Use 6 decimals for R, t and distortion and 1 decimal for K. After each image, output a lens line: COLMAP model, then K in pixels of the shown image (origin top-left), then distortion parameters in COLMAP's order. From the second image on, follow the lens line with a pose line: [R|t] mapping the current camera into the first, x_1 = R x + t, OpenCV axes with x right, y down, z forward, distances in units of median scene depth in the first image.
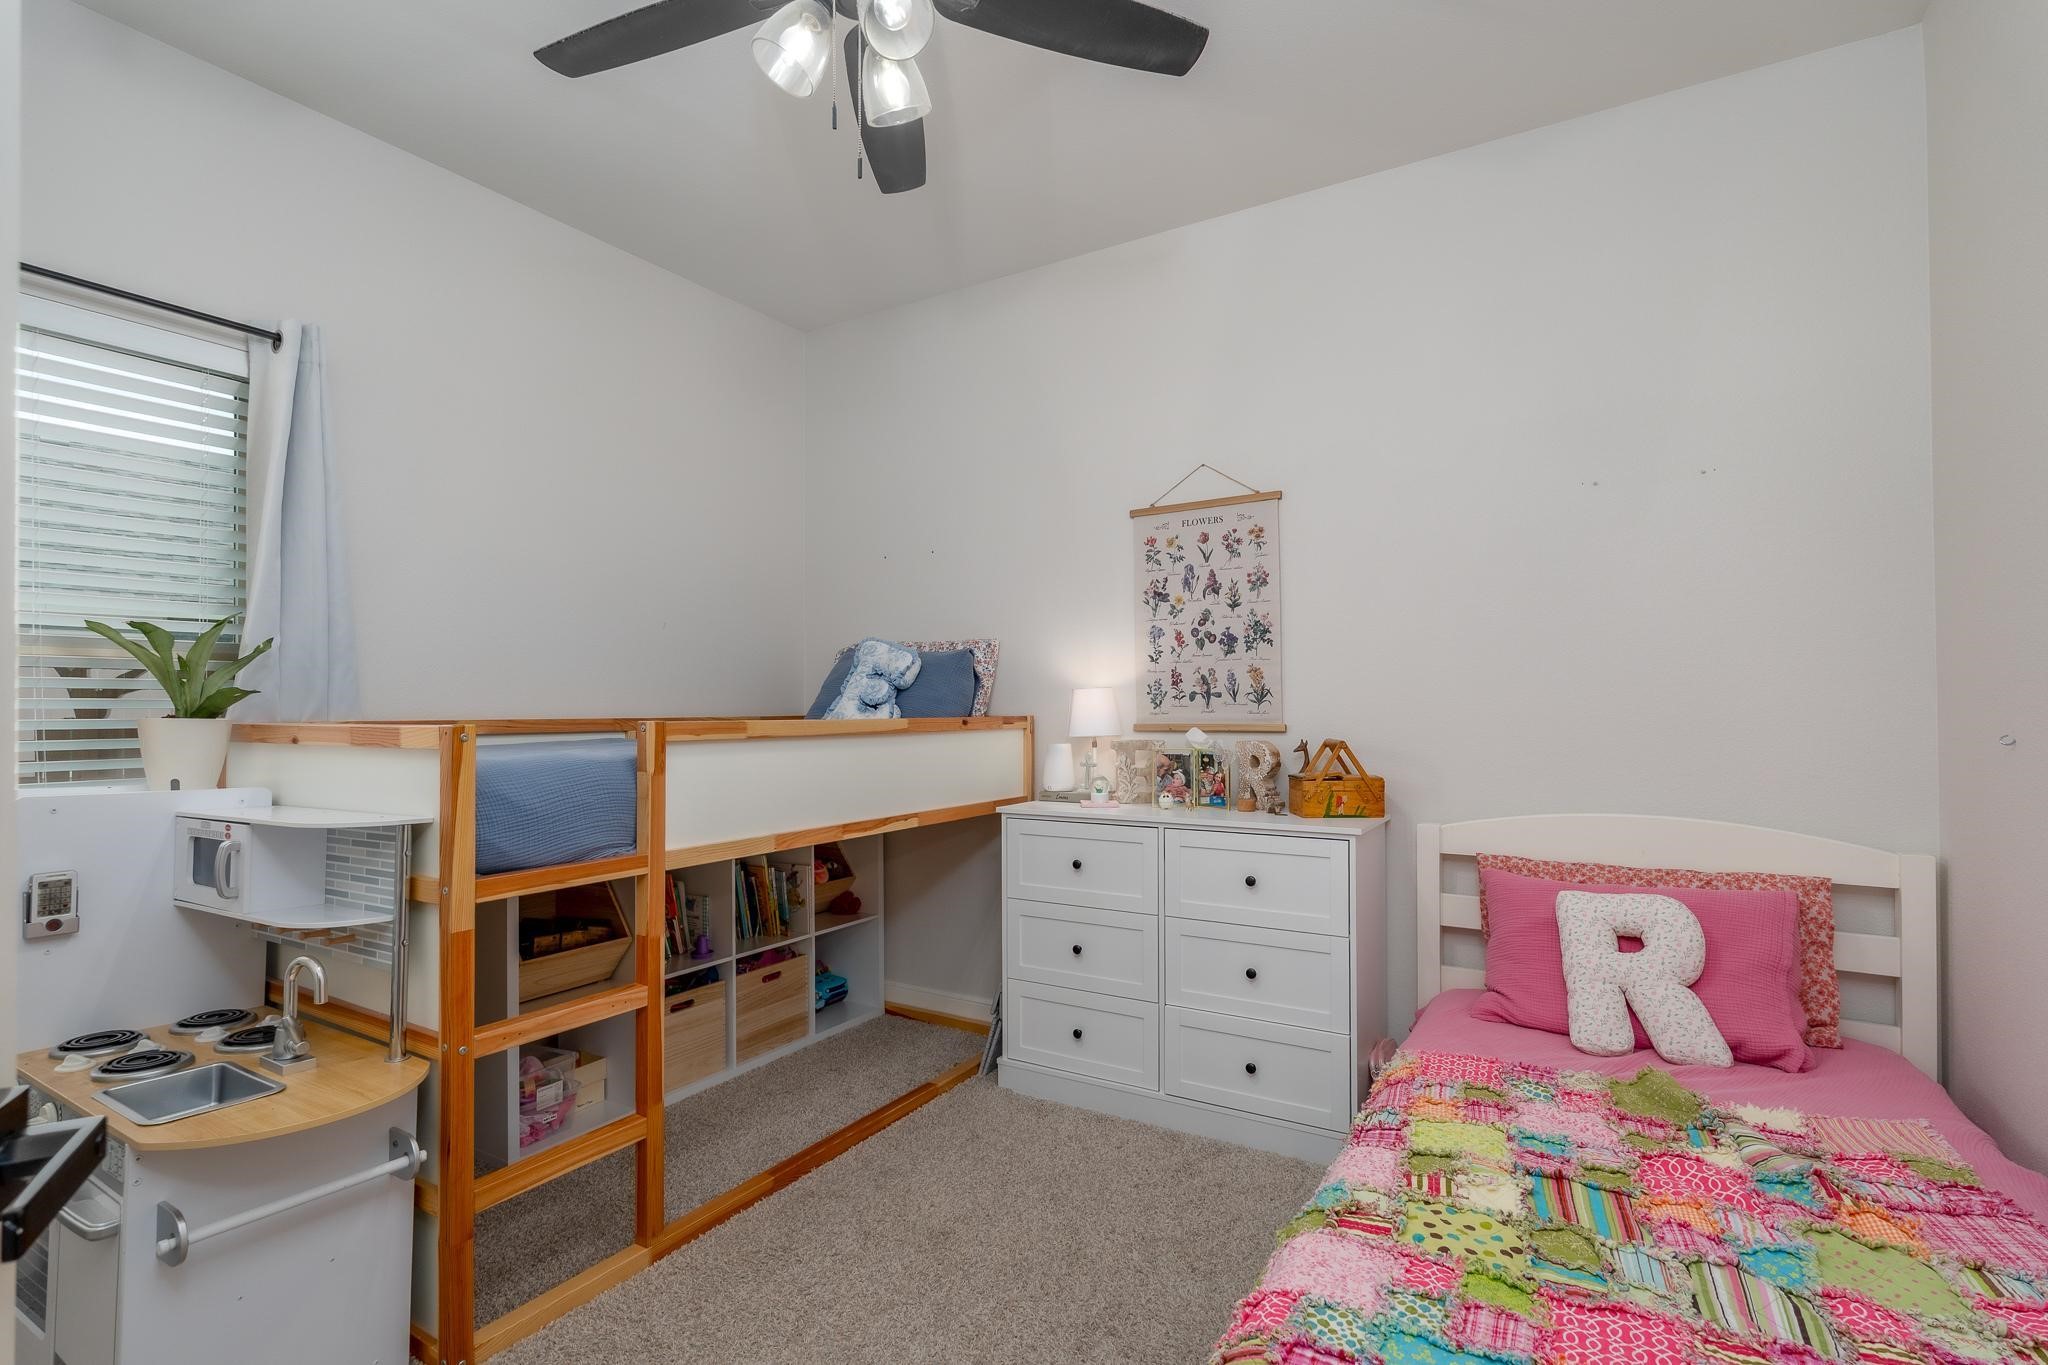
lens RADIAL K [[986.8, 0, 1021.0], [0, 986.8, 697.4], [0, 0, 1]] dist [0.000064, 0.000080]
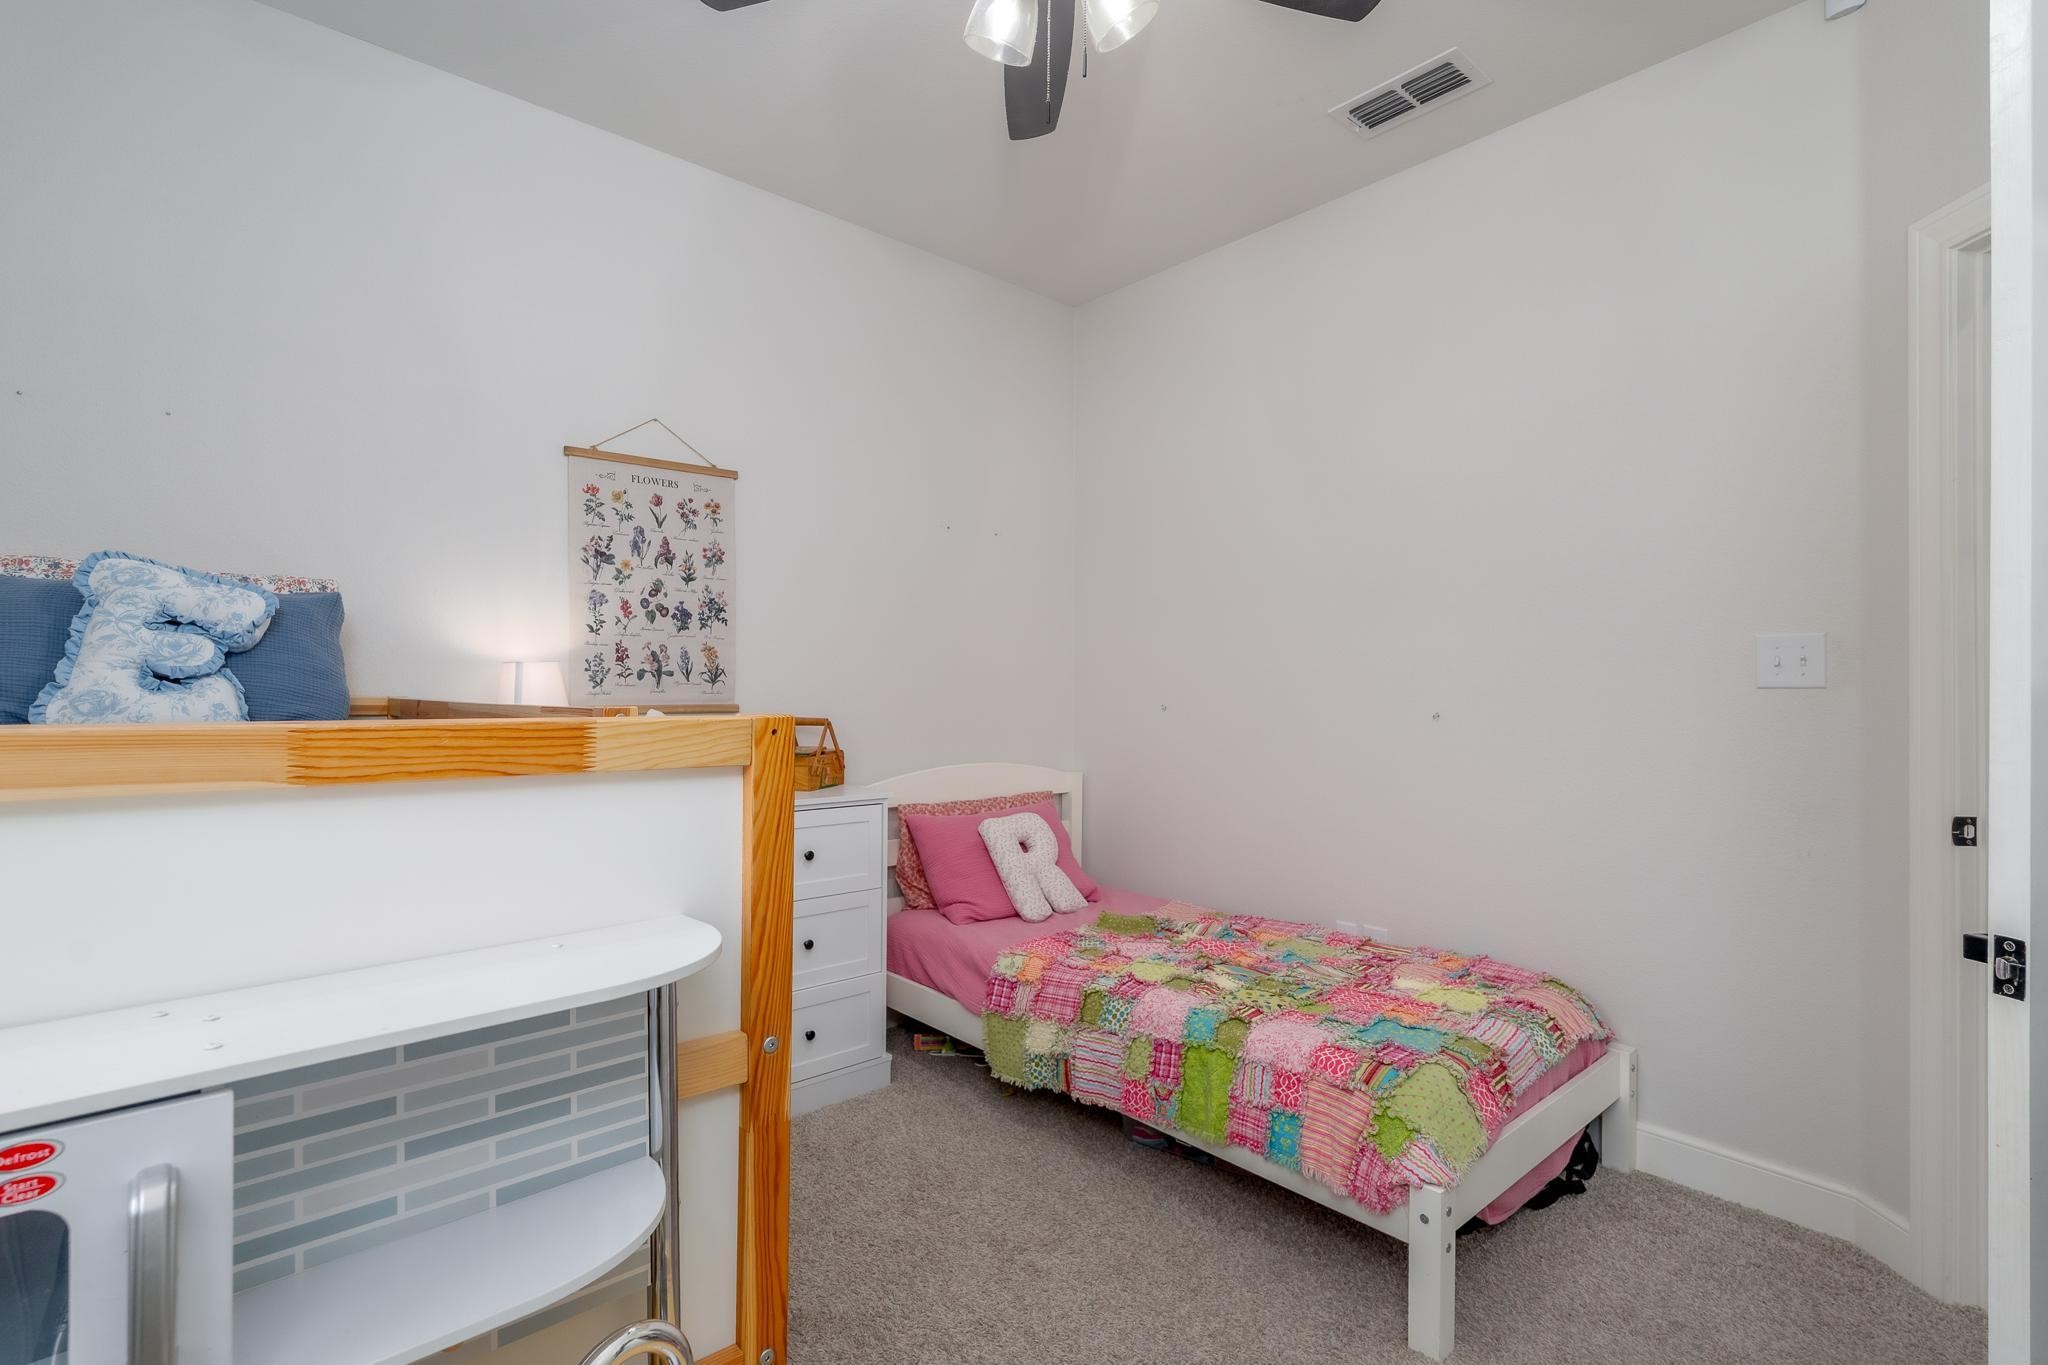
lens RADIAL K [[986.8, 0, 1021.4], [0, 986.8, 682.5], [0, 0, 1]] dist [0.000064, 0.000080]
pose [[0.279595, 0.010241, 0.960063, -0.593027], [-0.013949, 0.999881, -0.006603, 0.007331], [-0.960017, -0.011546, 0.279705, 0.423275]]
